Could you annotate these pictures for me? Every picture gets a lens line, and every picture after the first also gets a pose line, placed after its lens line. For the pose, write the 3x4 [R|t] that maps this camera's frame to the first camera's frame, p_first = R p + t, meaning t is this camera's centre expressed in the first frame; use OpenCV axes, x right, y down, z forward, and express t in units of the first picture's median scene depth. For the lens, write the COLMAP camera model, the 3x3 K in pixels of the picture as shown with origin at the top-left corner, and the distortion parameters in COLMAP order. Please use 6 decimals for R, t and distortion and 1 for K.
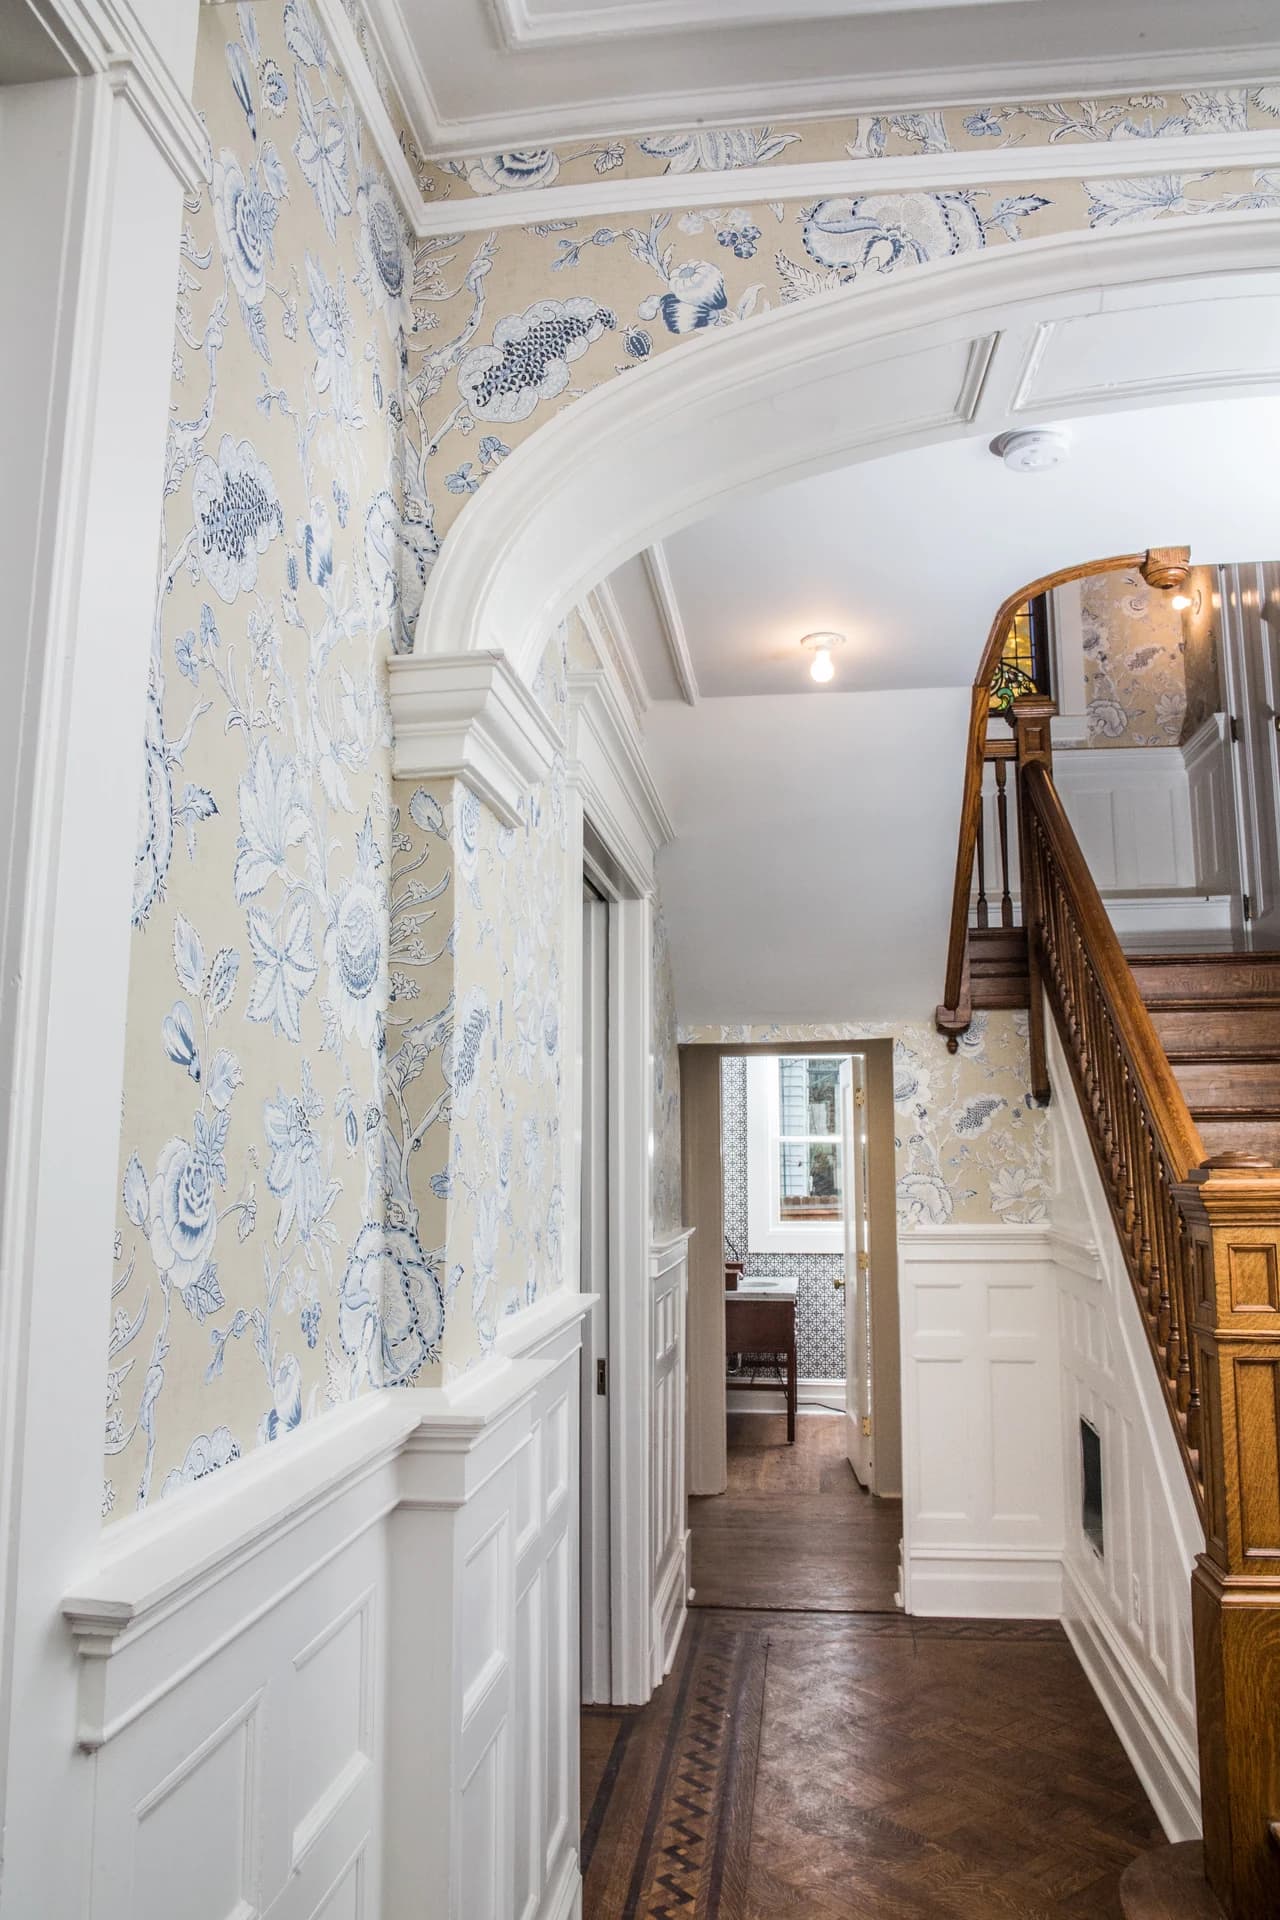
lens RADIAL K [[1386.3, 0, 638.8], [0, 1386.3, 942.8], [0, 0, 1]] dist [-0.073529, 0.037726]
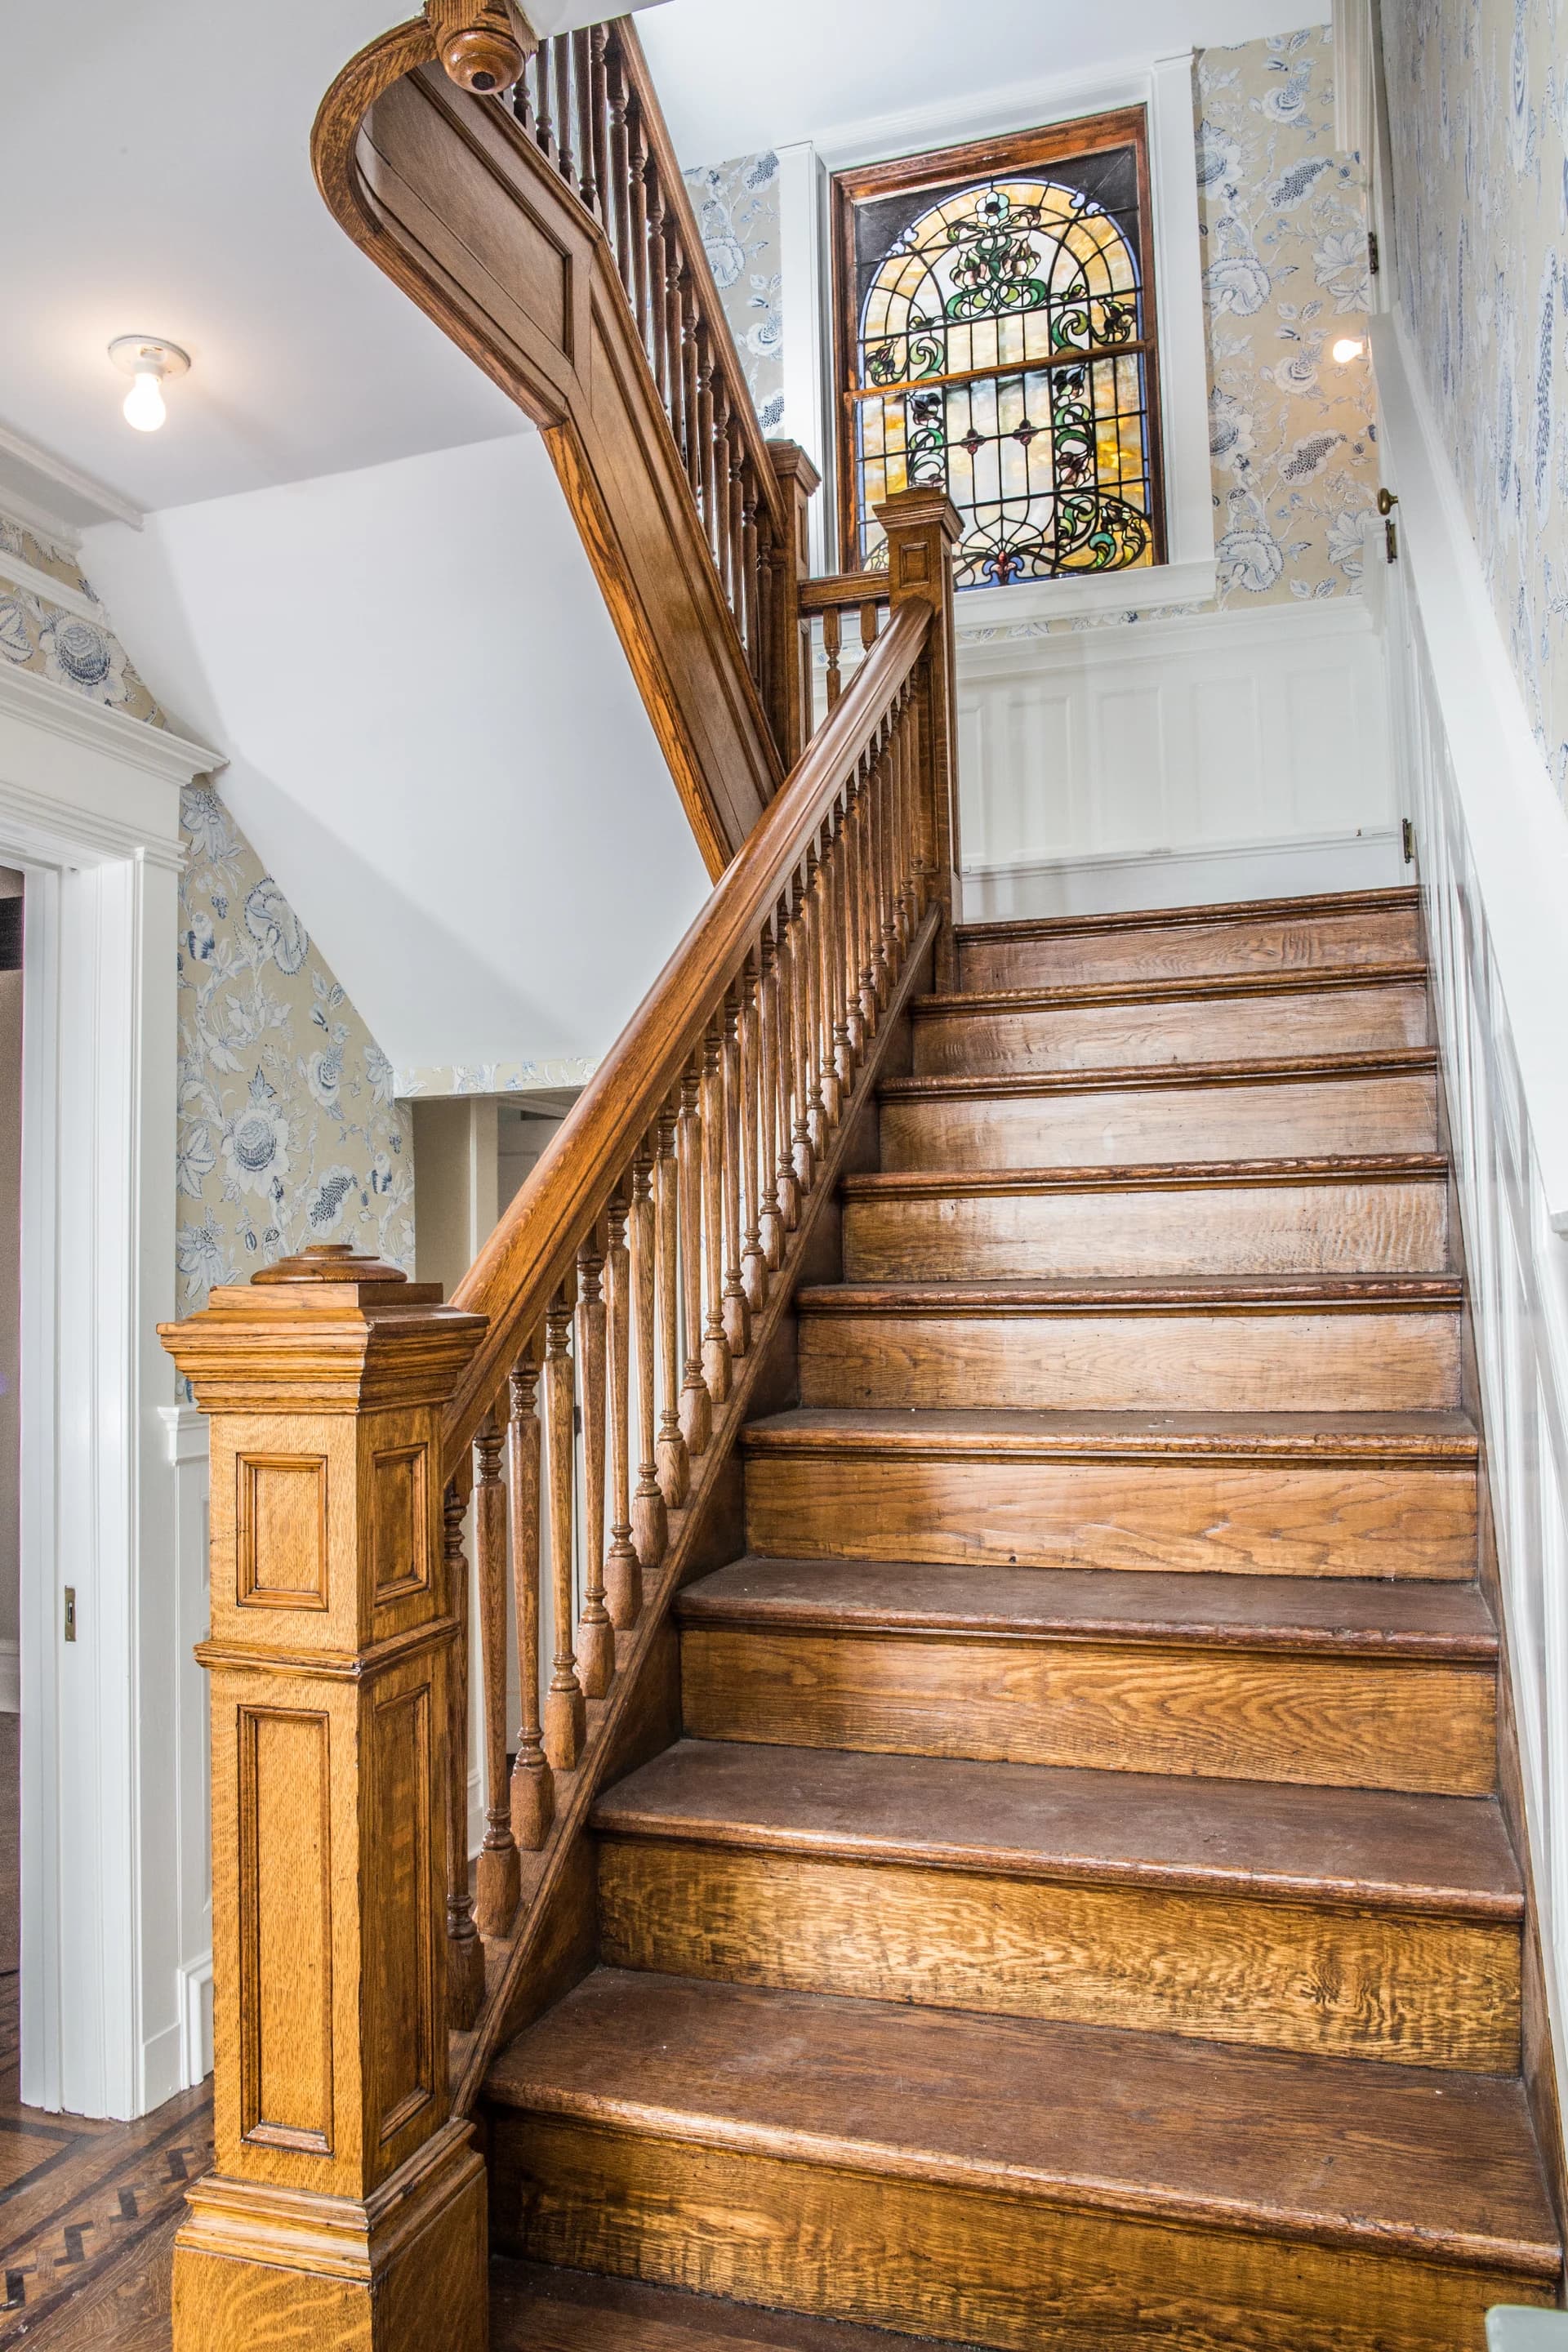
lens RADIAL K [[1698.2, 0, 792.8], [0, 1698.2, 1163.0], [0, 0, 1]] dist [-0.073529, 0.037726]
pose [[0.981277, -0.032360, -0.189864, 0.452037], [0.048984, 0.995301, 0.083529, 0.056773], [0.186269, -0.091265, 0.978251, 0.319893]]
